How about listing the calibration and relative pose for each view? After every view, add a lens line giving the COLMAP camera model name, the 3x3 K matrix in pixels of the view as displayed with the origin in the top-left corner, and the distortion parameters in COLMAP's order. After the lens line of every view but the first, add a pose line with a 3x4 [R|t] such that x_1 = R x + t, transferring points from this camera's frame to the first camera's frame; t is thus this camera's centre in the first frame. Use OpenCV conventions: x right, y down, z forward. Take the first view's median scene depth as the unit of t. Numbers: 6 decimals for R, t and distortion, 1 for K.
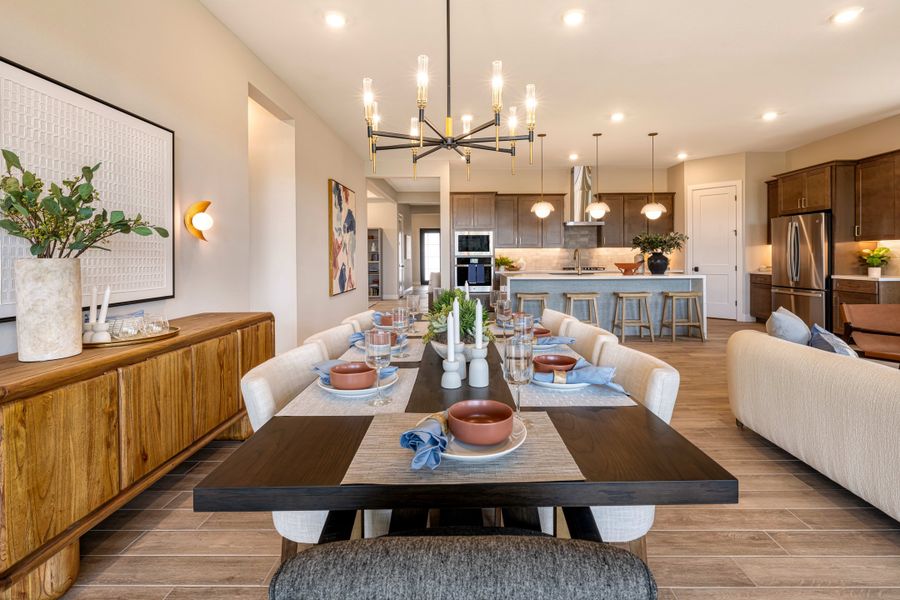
lens RADIAL K [[362.9, 0, 485.5], [0, 362.9, 257.3], [0, 0, 1]] dist [0.003925, 0.000132]
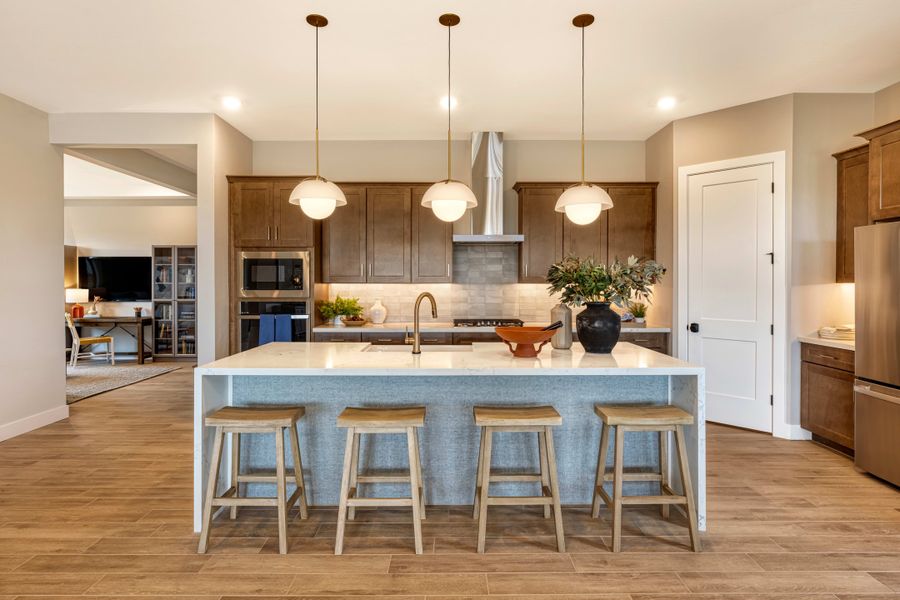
lens RADIAL K [[429.0, 0, 469.4], [0, 429.0, 281.8], [0, 0, 1]] dist [-0.001476, 0.000631]
pose [[0.999930, 0.007793, 0.008947, 0.271316], [-0.007748, 0.999957, -0.005072, -0.029386], [-0.008986, 0.005003, 0.999947, 0.420830]]
